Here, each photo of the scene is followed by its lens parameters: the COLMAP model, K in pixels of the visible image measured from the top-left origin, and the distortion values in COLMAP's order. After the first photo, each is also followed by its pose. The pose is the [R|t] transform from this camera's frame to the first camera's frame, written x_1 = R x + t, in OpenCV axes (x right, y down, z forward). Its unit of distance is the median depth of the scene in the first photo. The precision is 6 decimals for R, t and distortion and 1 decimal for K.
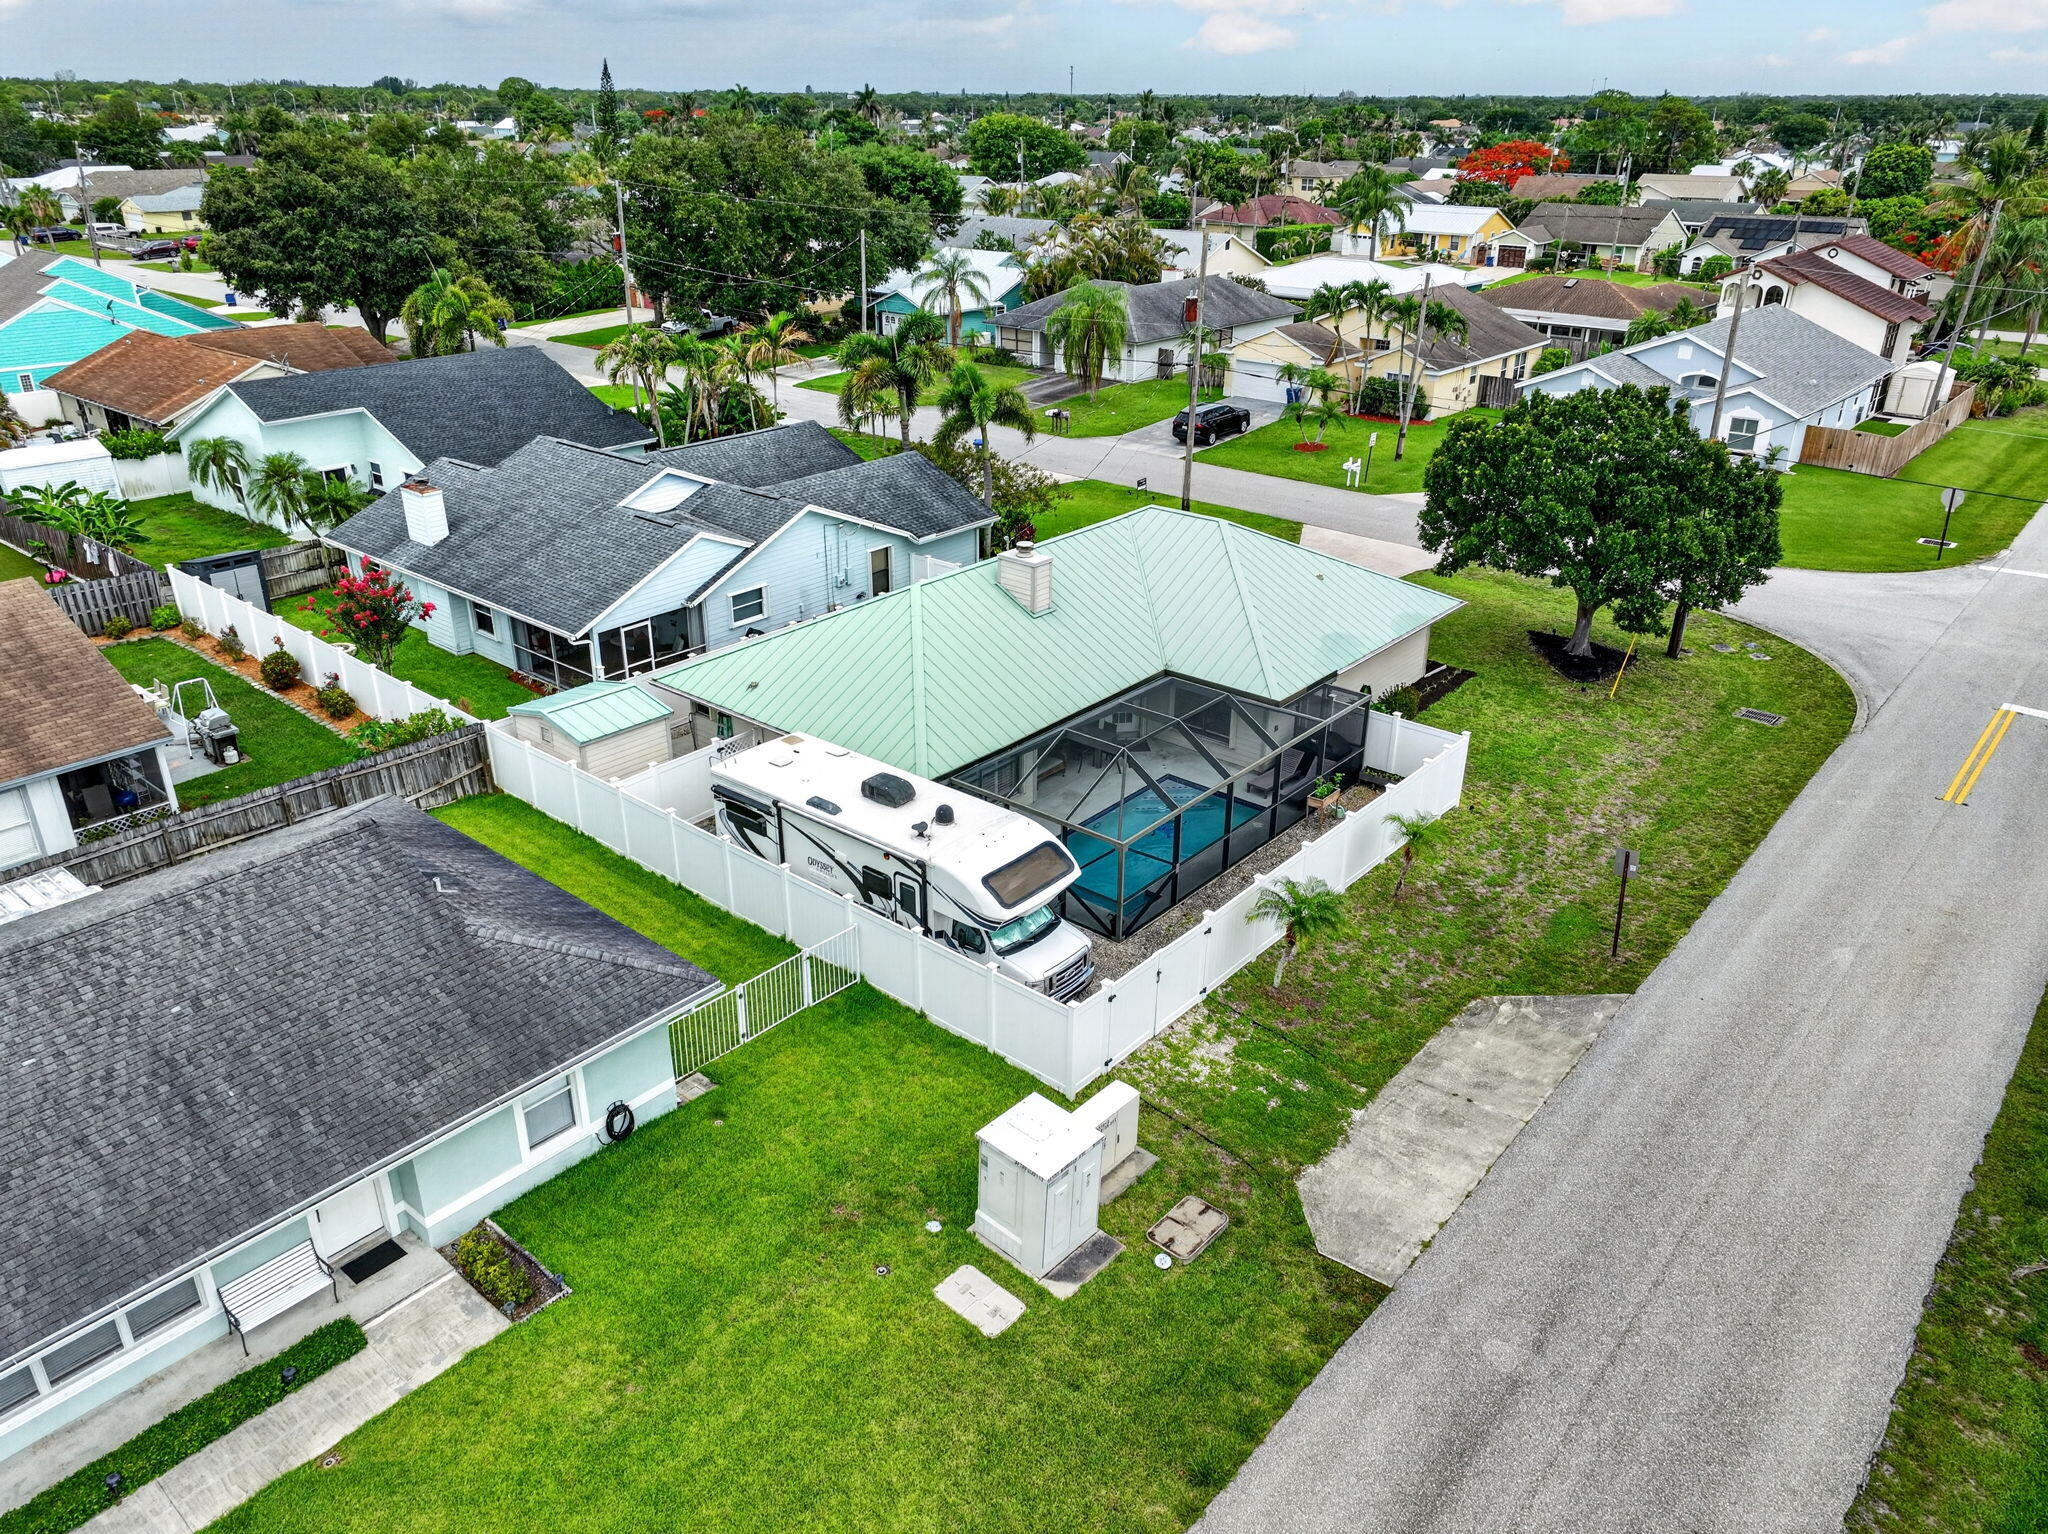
lens RADIAL K [[1441.3, 0, 1017.2], [0, 1441.3, 772.7], [0, 0, 1]] dist [-0.001054, 0.007763]
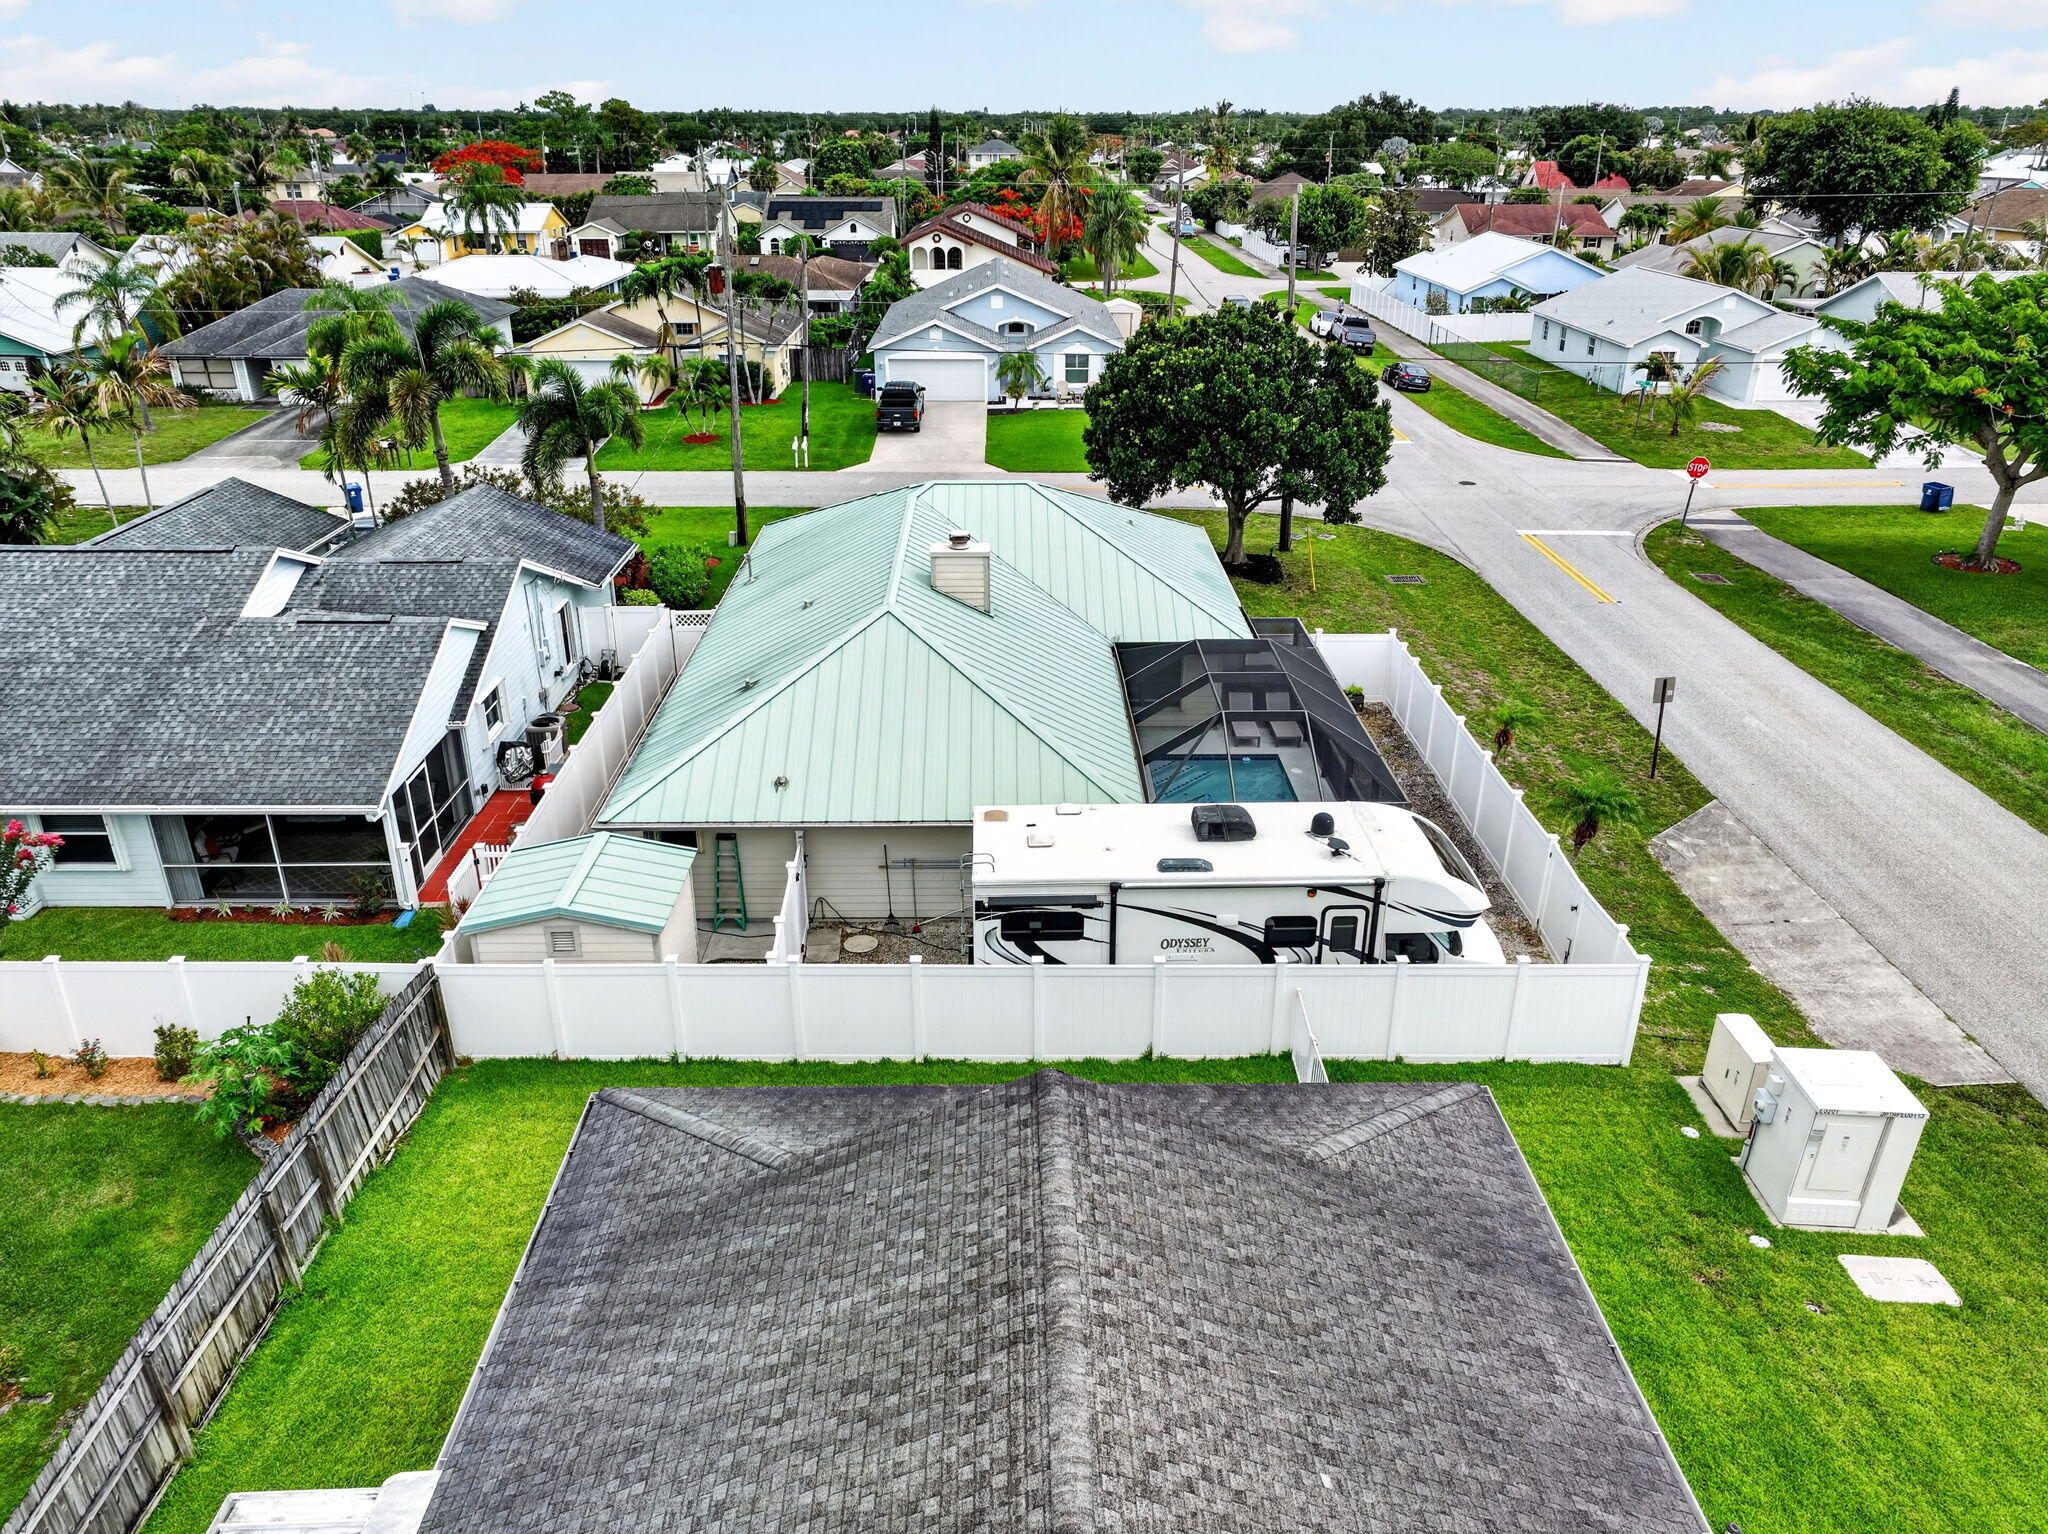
lens RADIAL K [[1441.3, 0, 1019.3], [0, 1441.3, 760.4], [0, 0, 1]] dist [-0.001054, 0.007763]
pose [[0.751063, -0.271788, 0.601695, -0.494382], [0.281630, 0.956153, 0.080354, -0.089735], [-0.597151, 0.109105, 0.794674, 0.333044]]
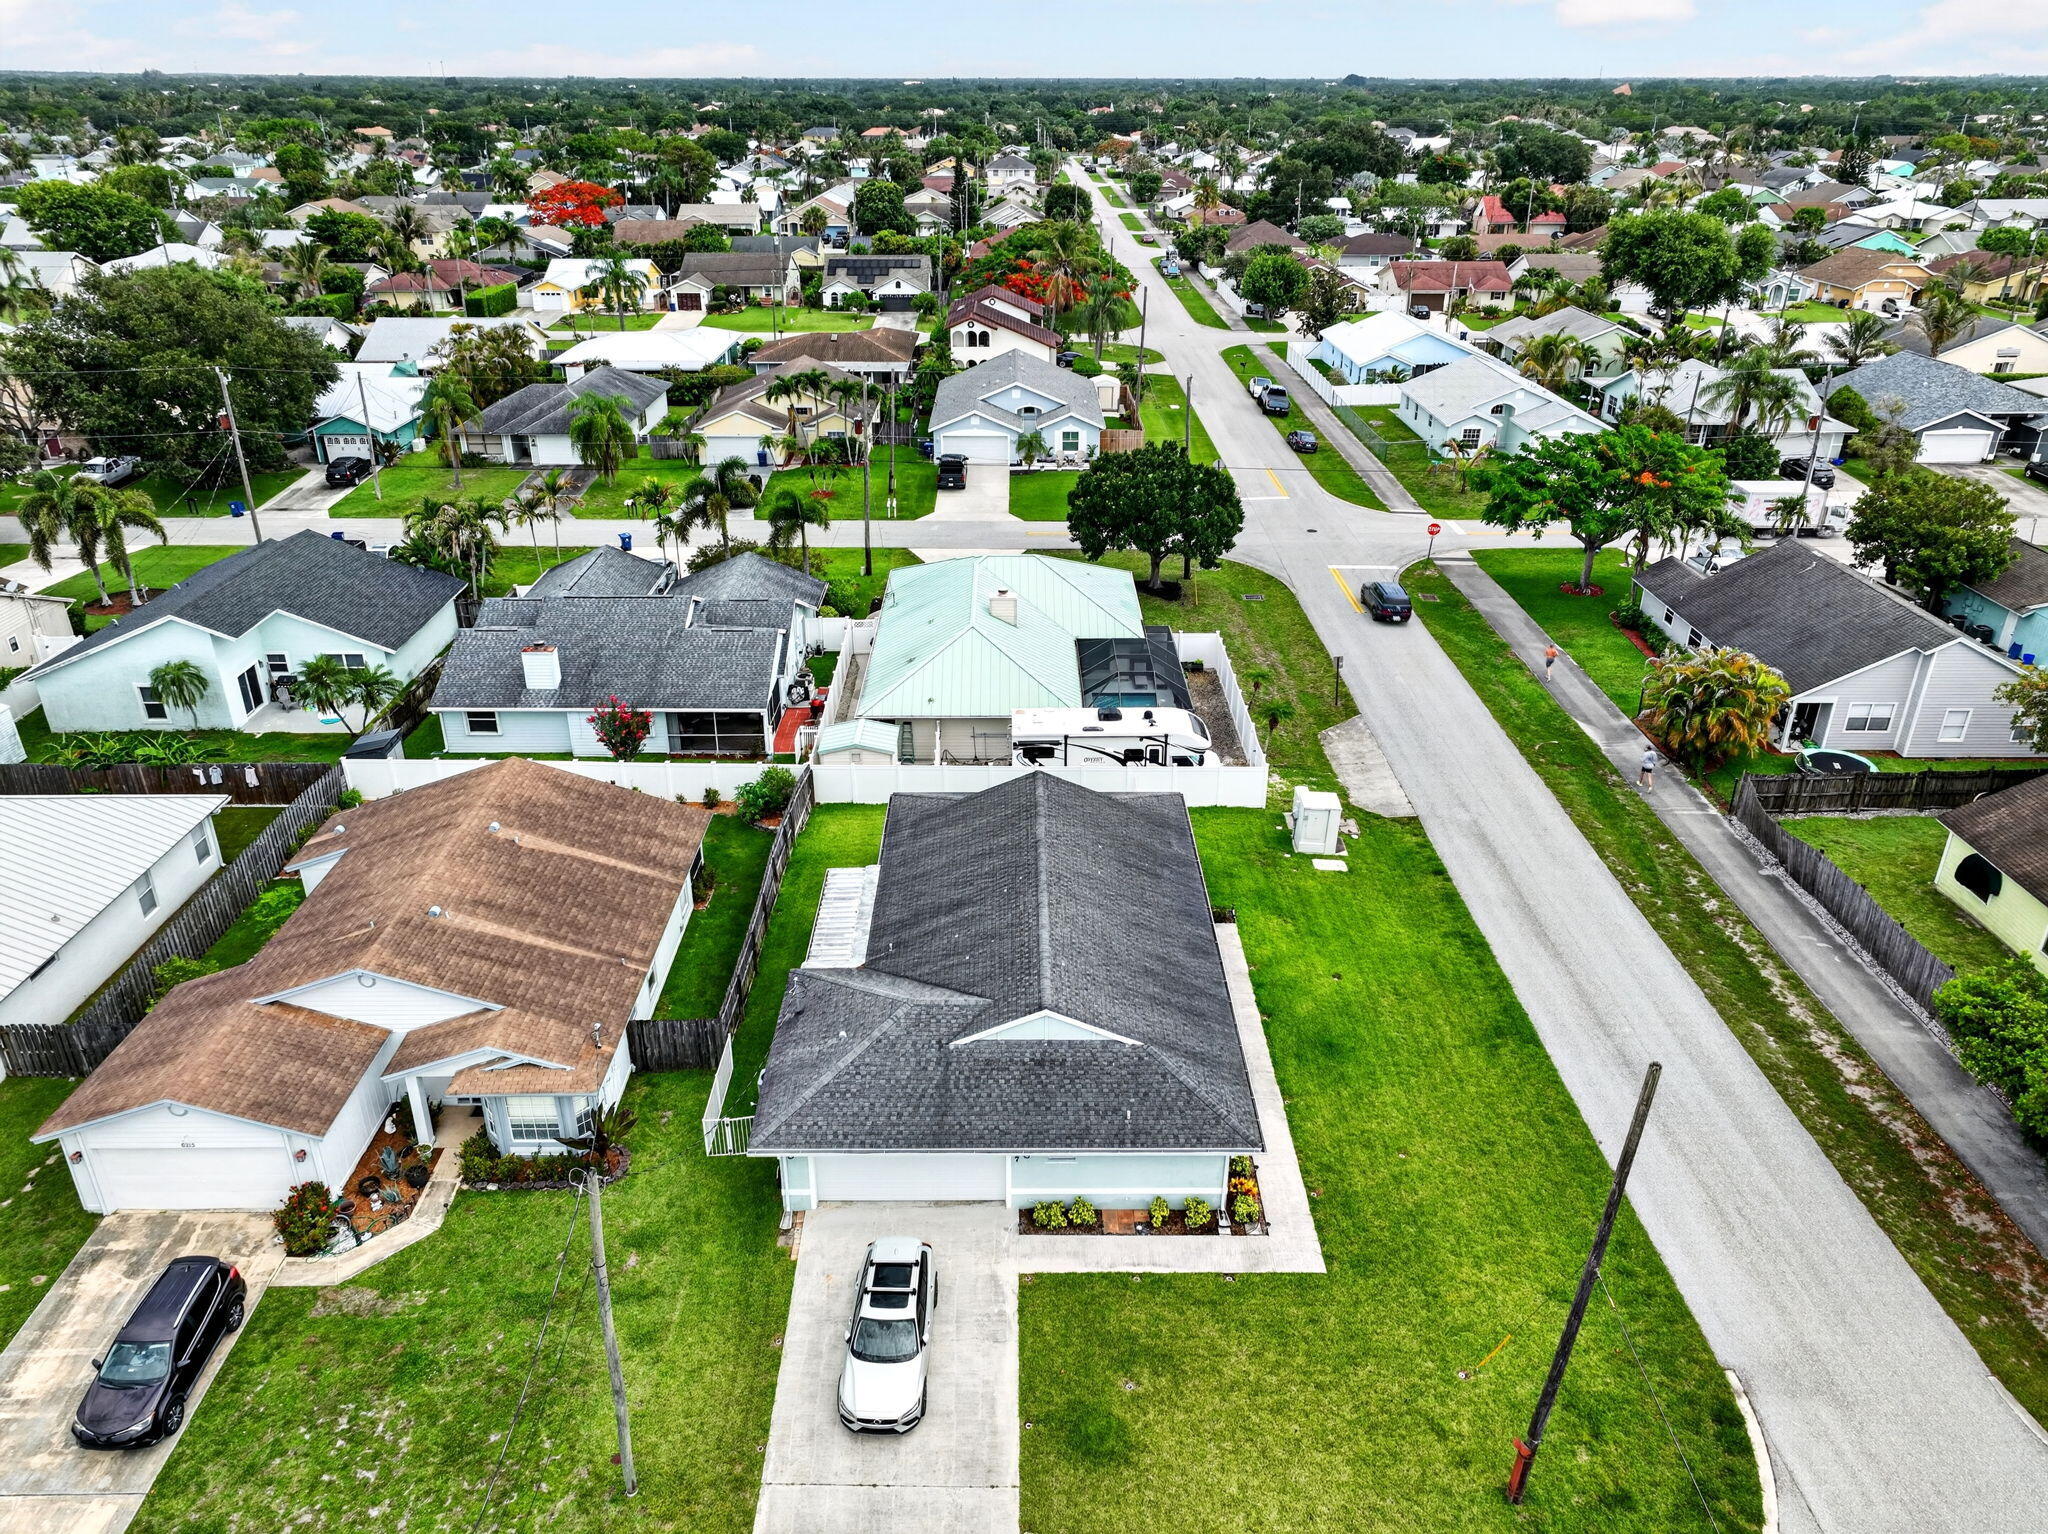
lens RADIAL K [[1441.3, 0, 1020.1], [0, 1441.3, 763.8], [0, 0, 1]] dist [-0.001054, 0.007763]
pose [[0.756411, -0.284081, 0.589187, -1.079456], [0.279027, 0.954834, 0.102161, -0.126445], [-0.591597, 0.087124, 0.801513, -0.421779]]
